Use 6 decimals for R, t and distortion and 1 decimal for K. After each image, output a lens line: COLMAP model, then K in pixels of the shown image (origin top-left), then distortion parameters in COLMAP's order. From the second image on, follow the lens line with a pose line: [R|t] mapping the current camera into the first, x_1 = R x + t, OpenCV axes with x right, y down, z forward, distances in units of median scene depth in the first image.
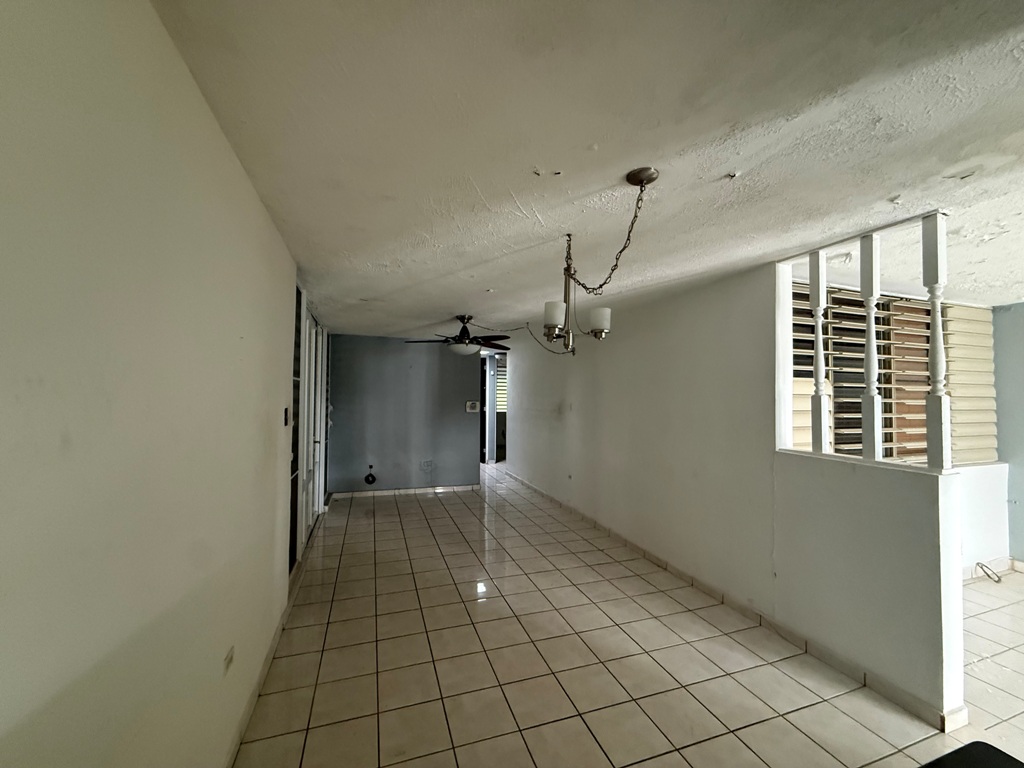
lens RADIAL K [[406.9, 0, 509.5], [0, 406.9, 382.0], [0, 0, 1]] dist [0.000156, -0.000006]
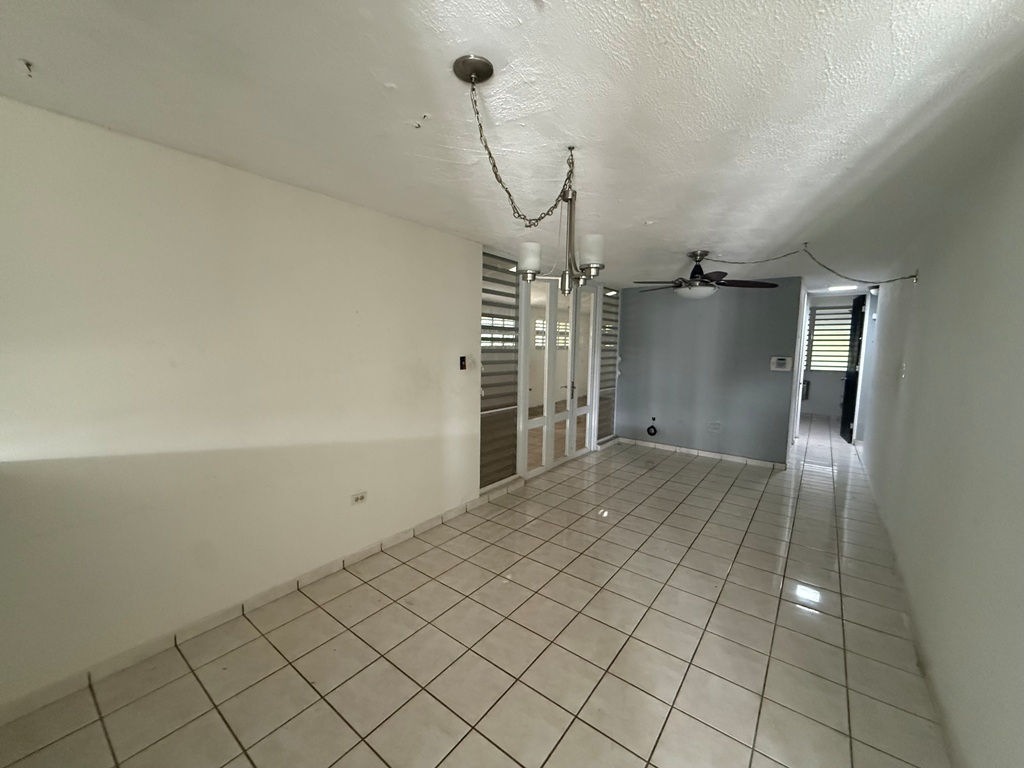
lens RADIAL K [[406.9, 0, 509.5], [0, 406.9, 382.0], [0, 0, 1]] dist [0.000156, -0.000006]
pose [[0.558991, 0.079802, -0.825324, 0.284319], [0.019161, 0.993849, 0.109074, 0.001218], [0.828952, -0.076785, 0.554024, 0.156687]]
